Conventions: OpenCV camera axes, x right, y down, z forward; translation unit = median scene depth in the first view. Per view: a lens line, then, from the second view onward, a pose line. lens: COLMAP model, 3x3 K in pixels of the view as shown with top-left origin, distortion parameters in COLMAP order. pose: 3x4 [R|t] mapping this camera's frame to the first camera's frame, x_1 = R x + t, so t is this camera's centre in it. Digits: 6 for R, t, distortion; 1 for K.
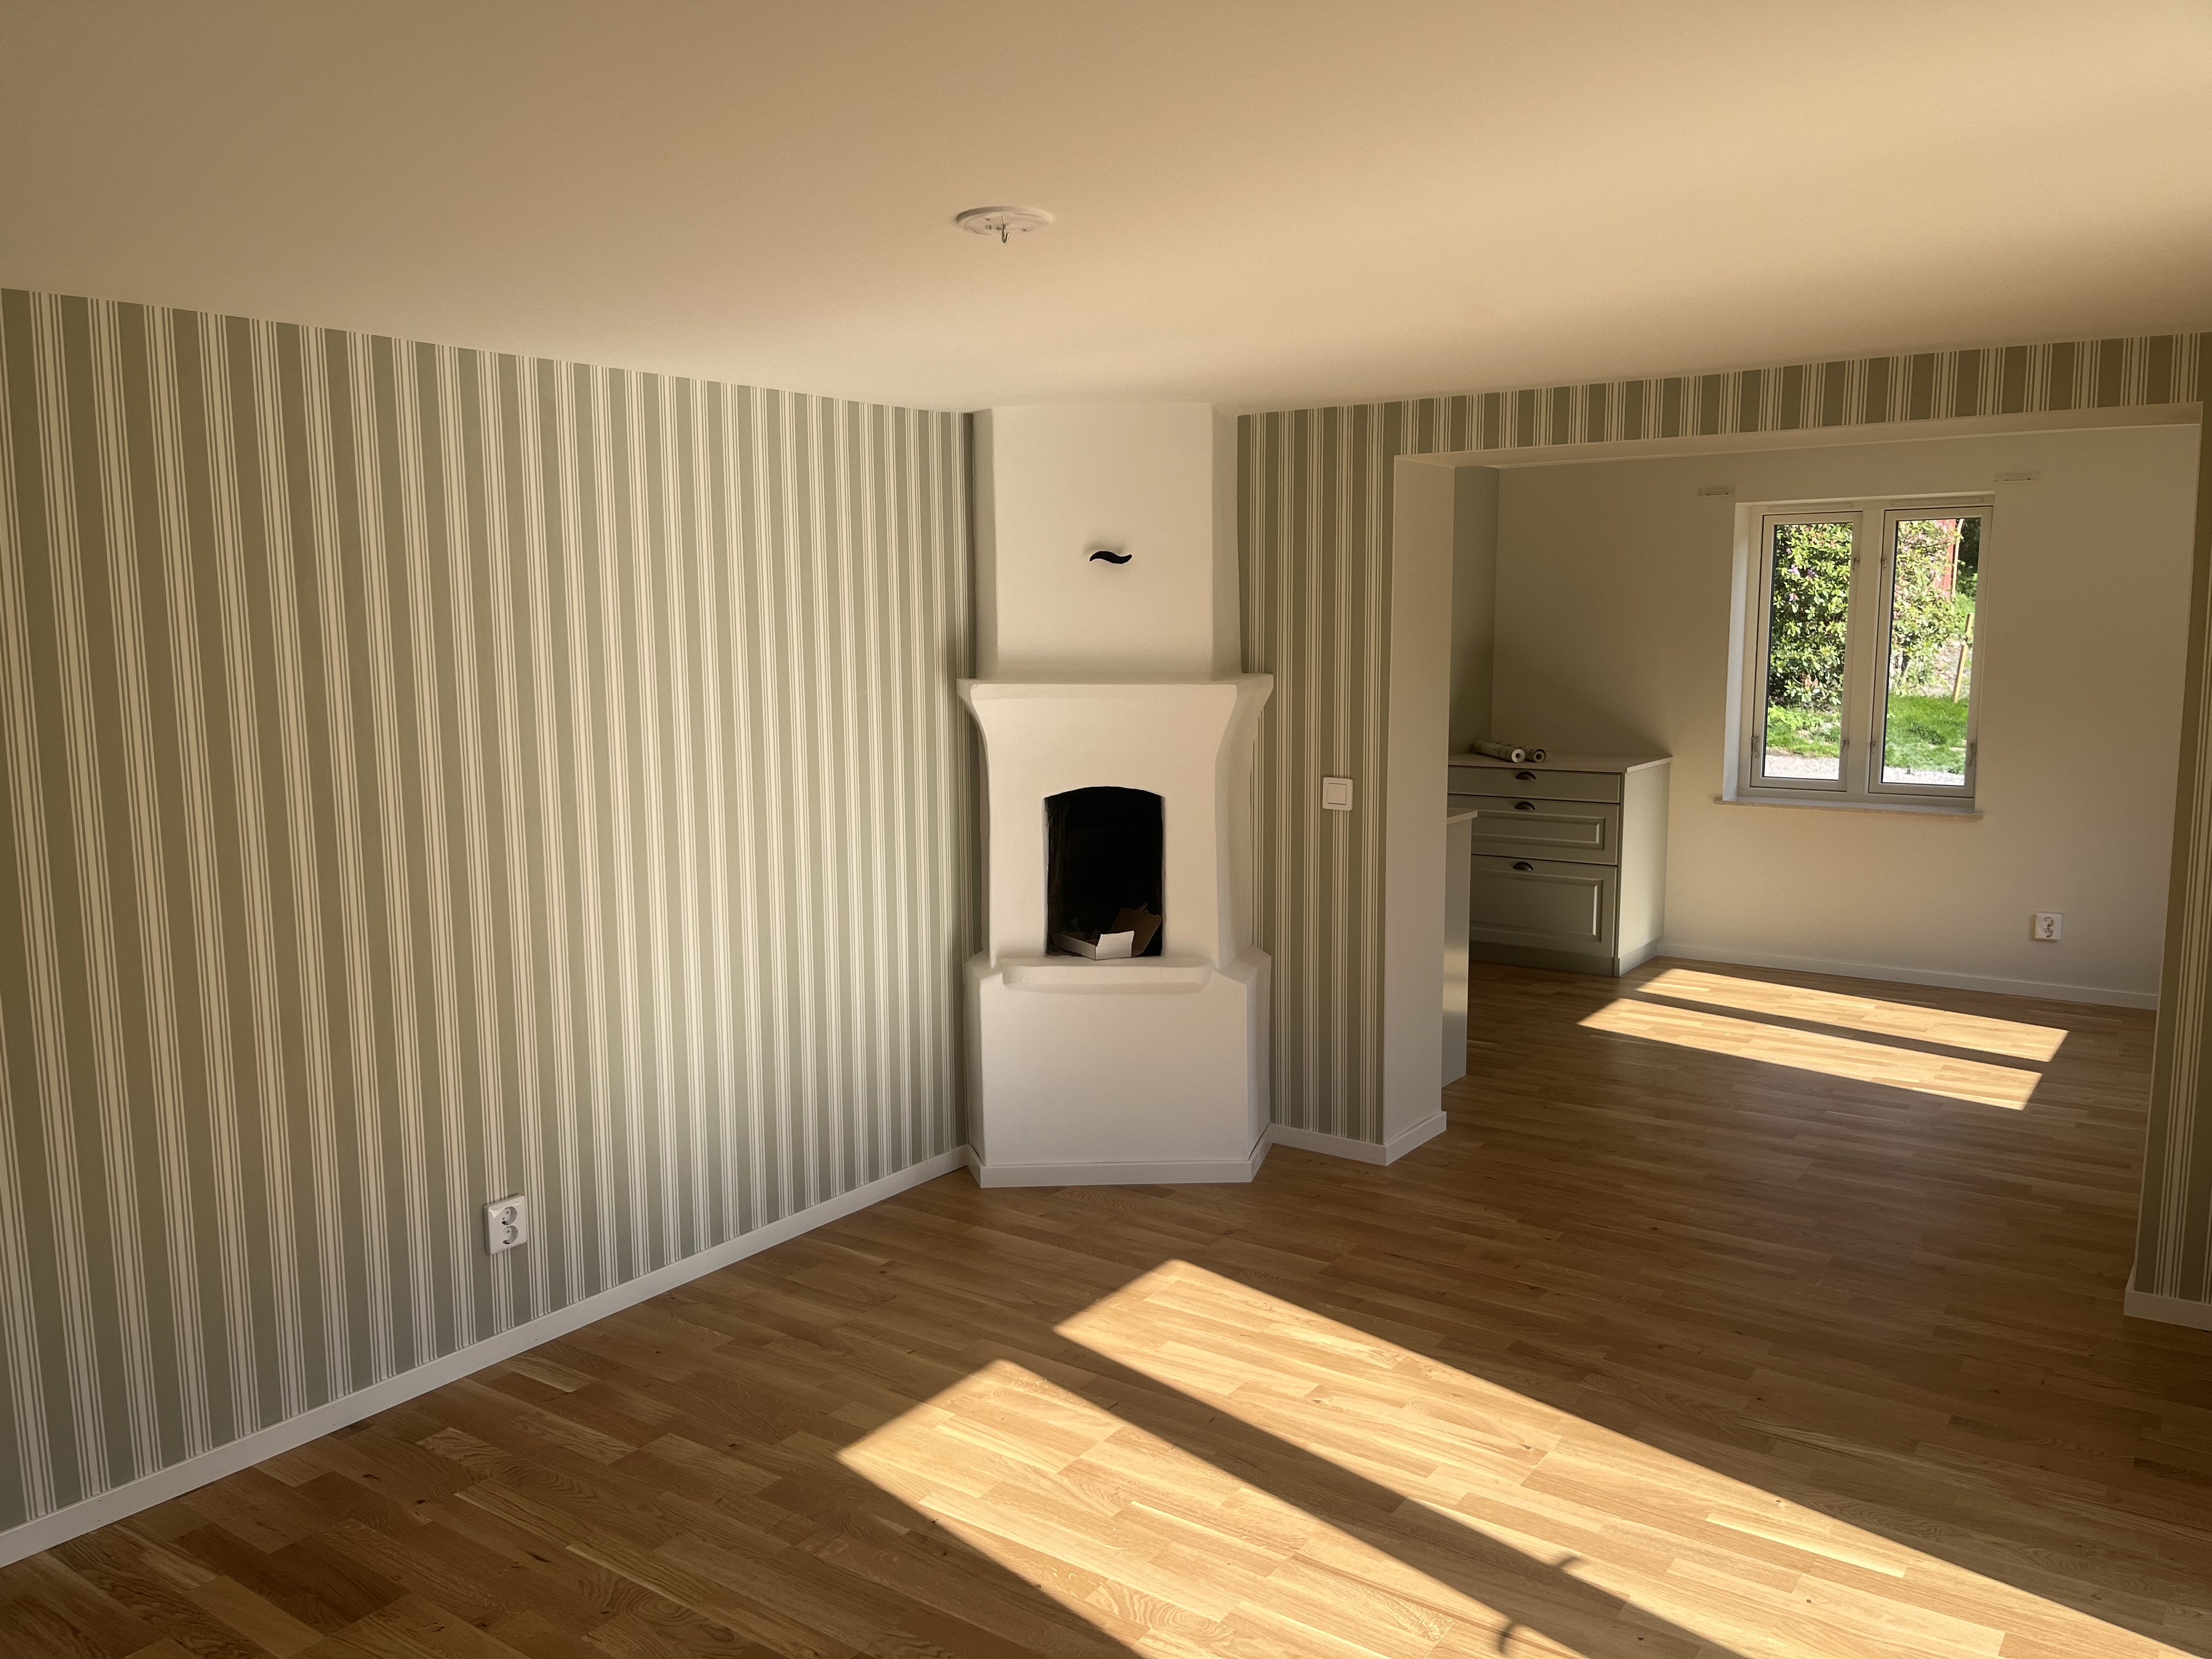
lens RADIAL K [[1700.6, 0, 1088.7], [0, 1700.6, 842.1], [0, 0, 1]] dist [0.005063, -0.003430]
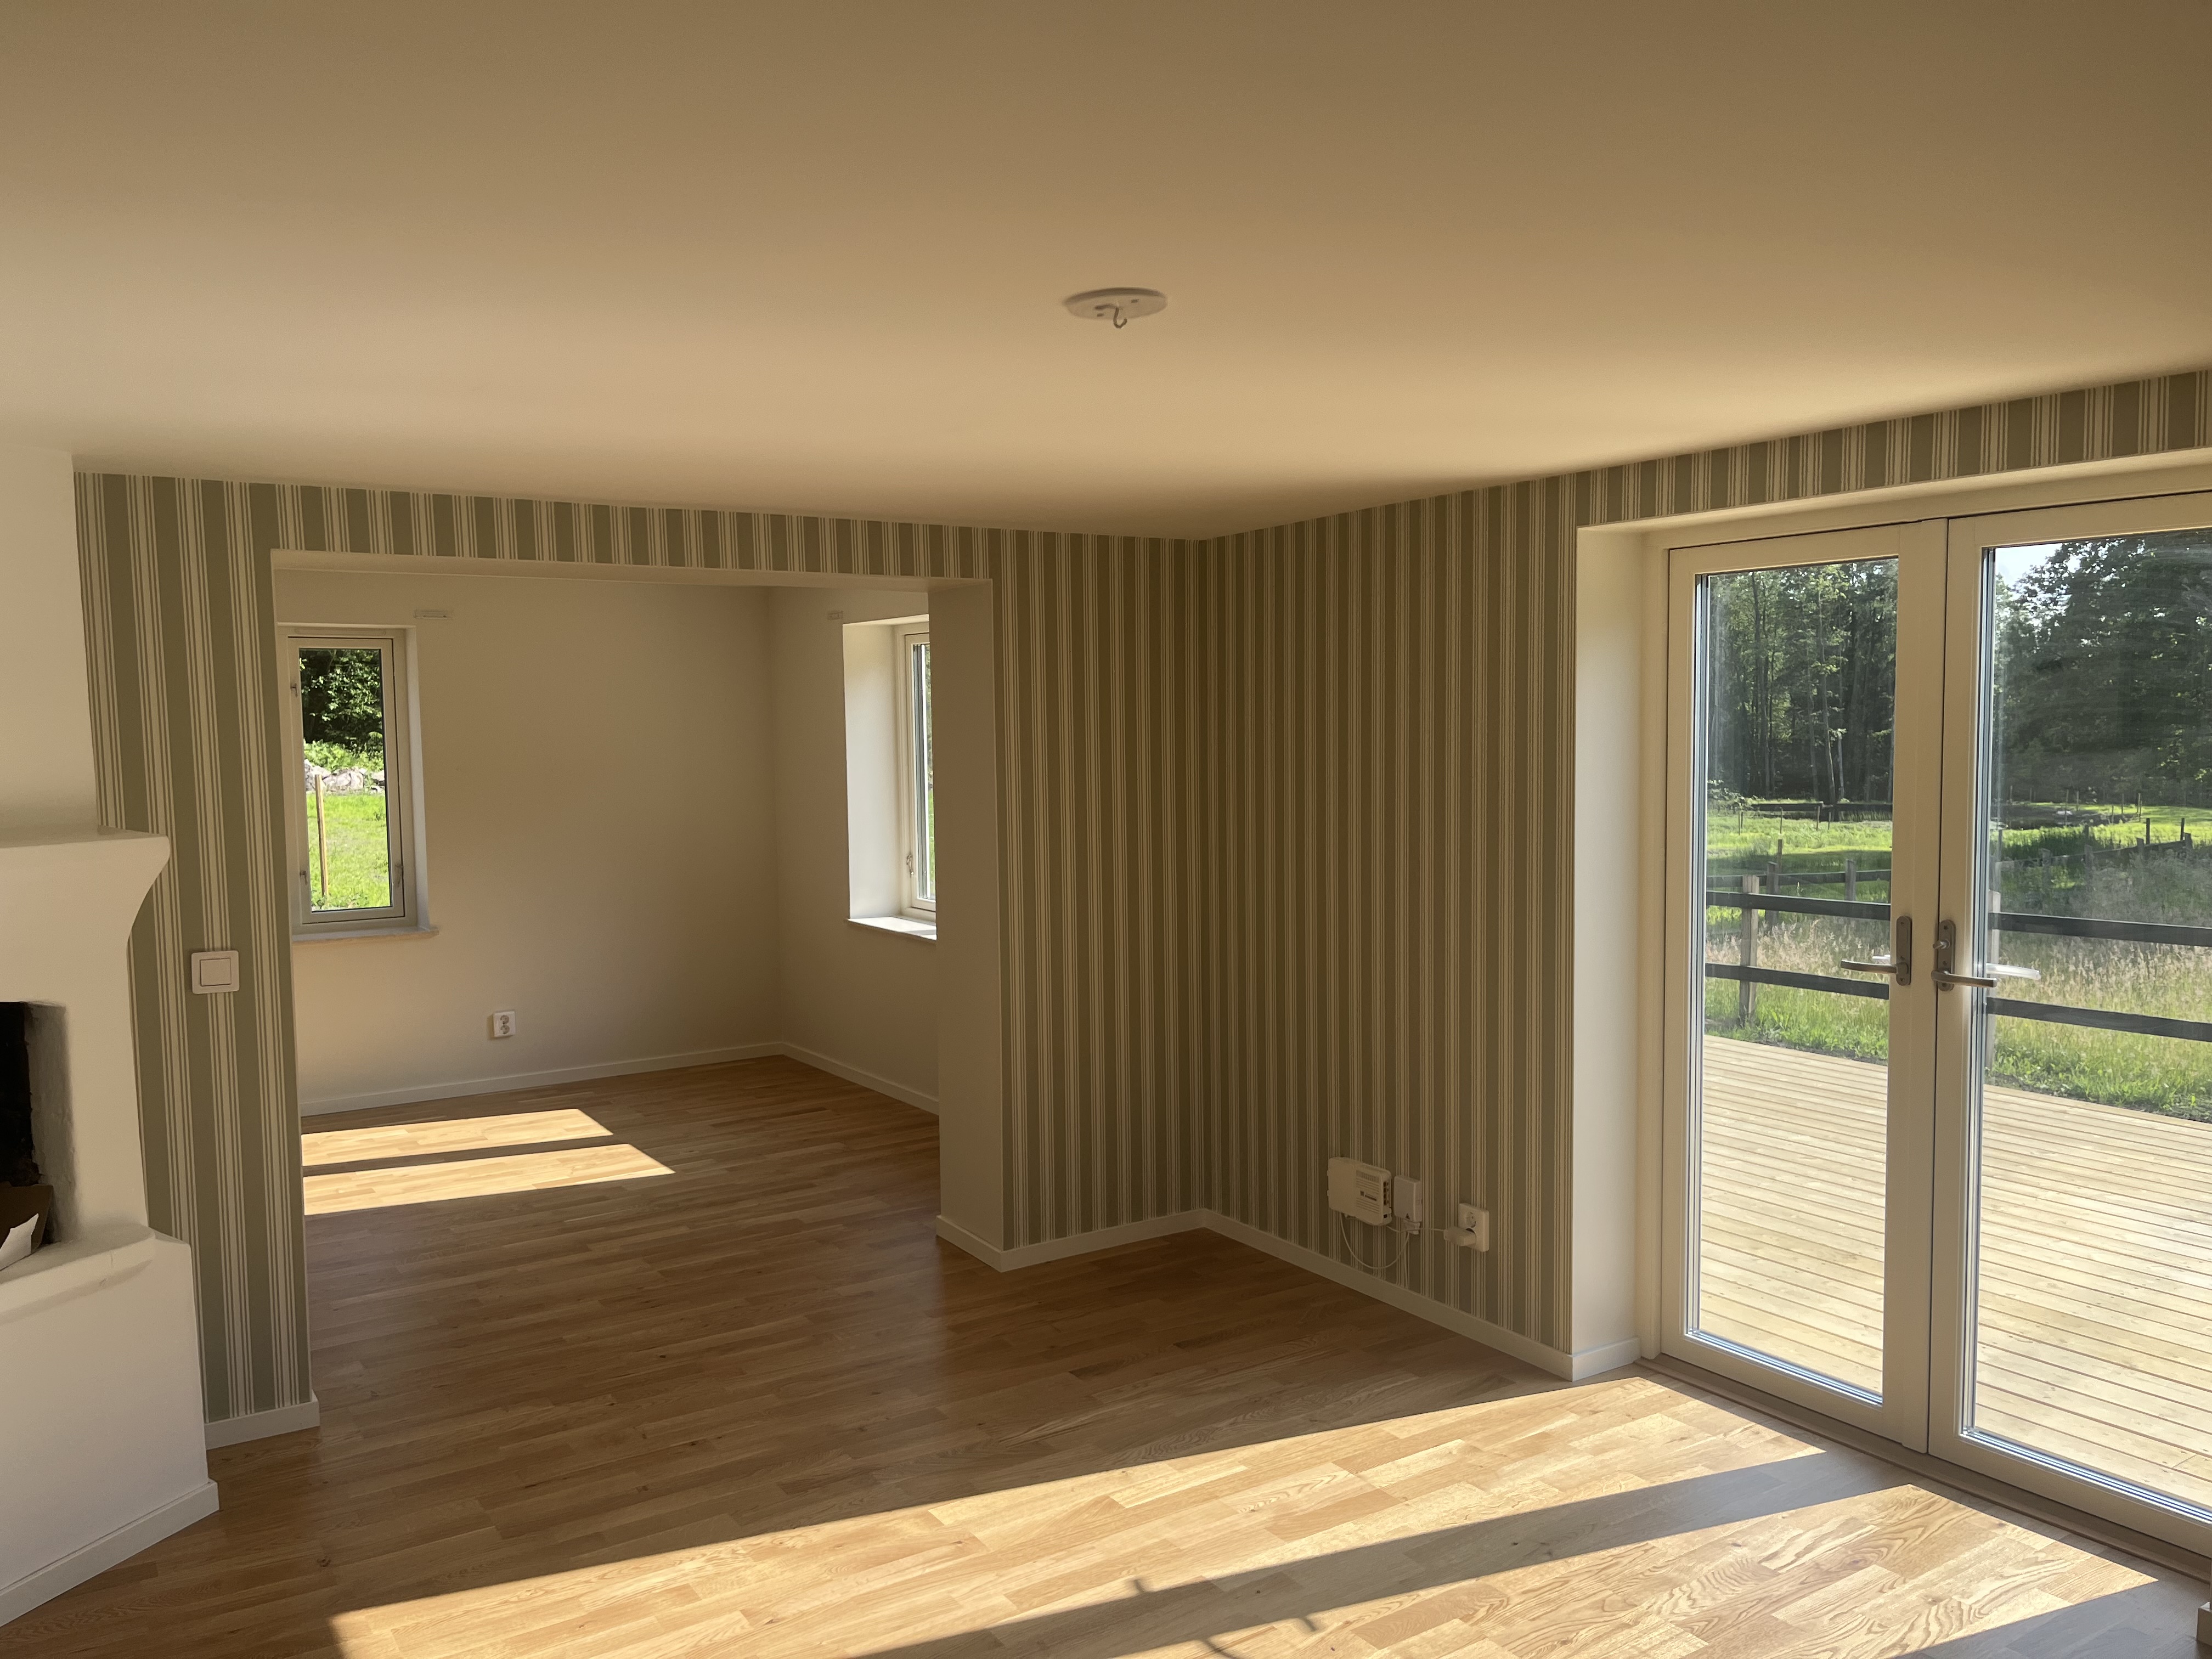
lens RADIAL K [[1700.6, 0, 1088.7], [0, 1700.6, 842.1], [0, 0, 1]] dist [0.005063, -0.003430]
pose [[0.348113, -0.065193, 0.935183, -0.467605], [0.136624, 0.990456, 0.018189, -0.050714], [-0.927443, 0.121437, 0.353698, 0.372276]]
